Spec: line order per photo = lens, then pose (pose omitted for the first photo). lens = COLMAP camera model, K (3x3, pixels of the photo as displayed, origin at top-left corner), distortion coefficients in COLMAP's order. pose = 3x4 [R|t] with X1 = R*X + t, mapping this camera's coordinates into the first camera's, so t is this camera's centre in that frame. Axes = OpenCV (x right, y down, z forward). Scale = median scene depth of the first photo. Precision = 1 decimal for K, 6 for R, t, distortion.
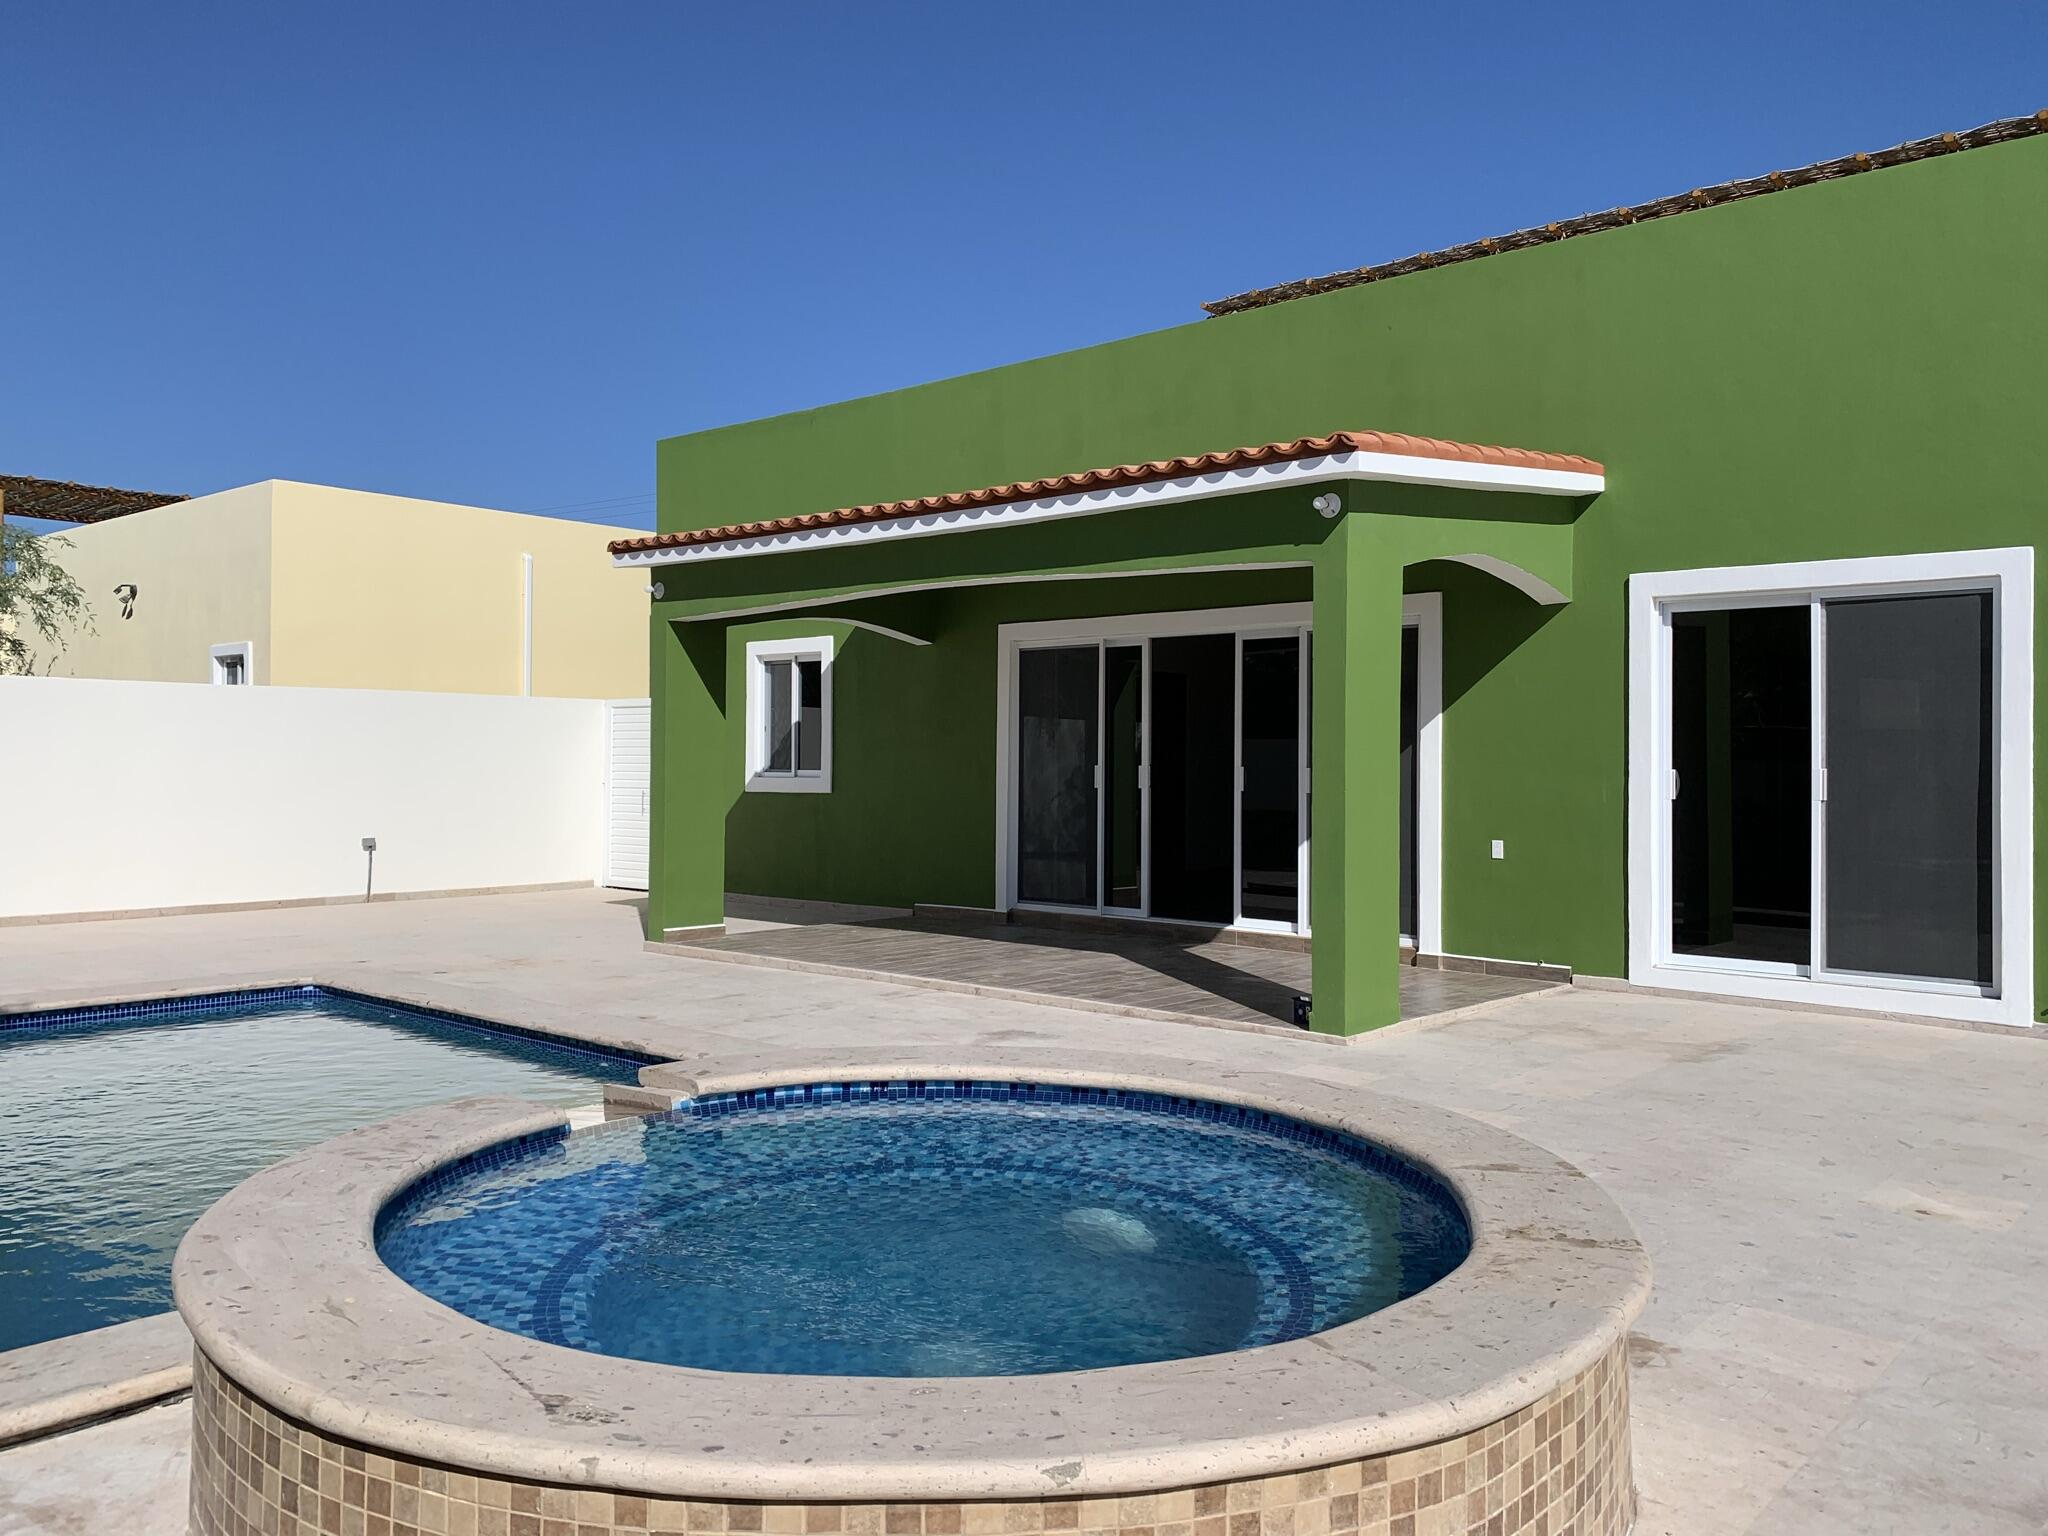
lens RADIAL K [[1571.1, 0, 1021.5], [0, 1571.1, 758.6], [0, 0, 1]] dist [0.091387, -0.156216]
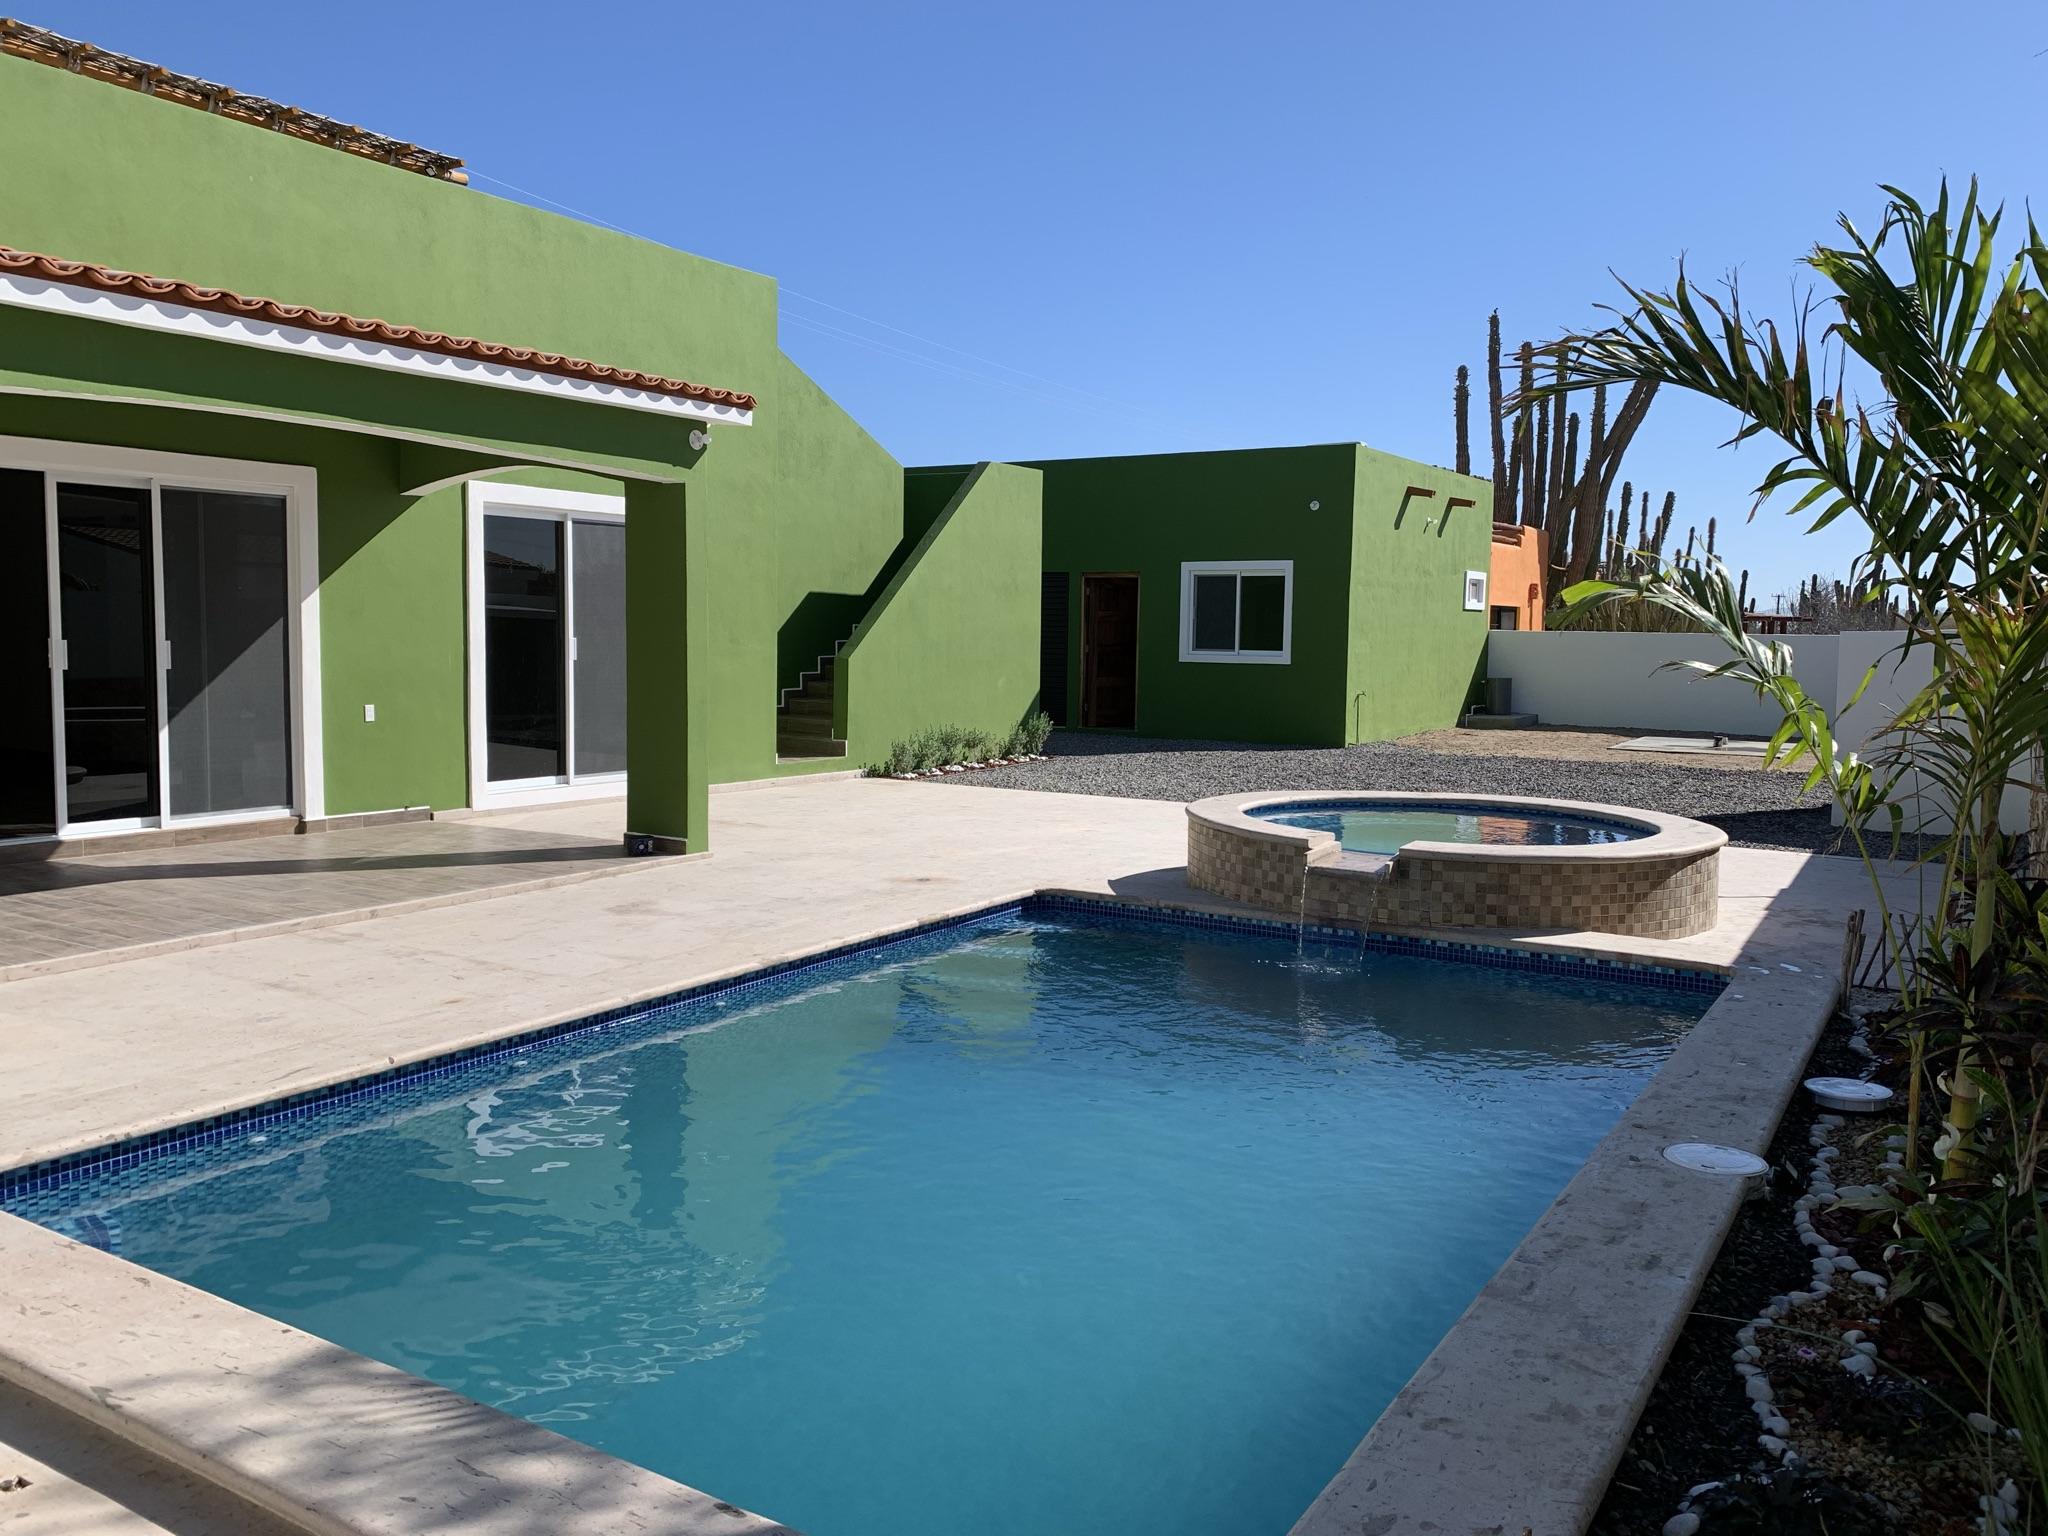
lens RADIAL K [[1571.1, 0, 1021.5], [0, 1571.1, 758.6], [0, 0, 1]] dist [0.091387, -0.156216]
pose [[-0.152707, -0.085615, 0.984556, -0.835532], [-0.005527, 0.996299, 0.085779, -0.007706], [-0.988256, 0.007657, -0.152615, 0.706376]]
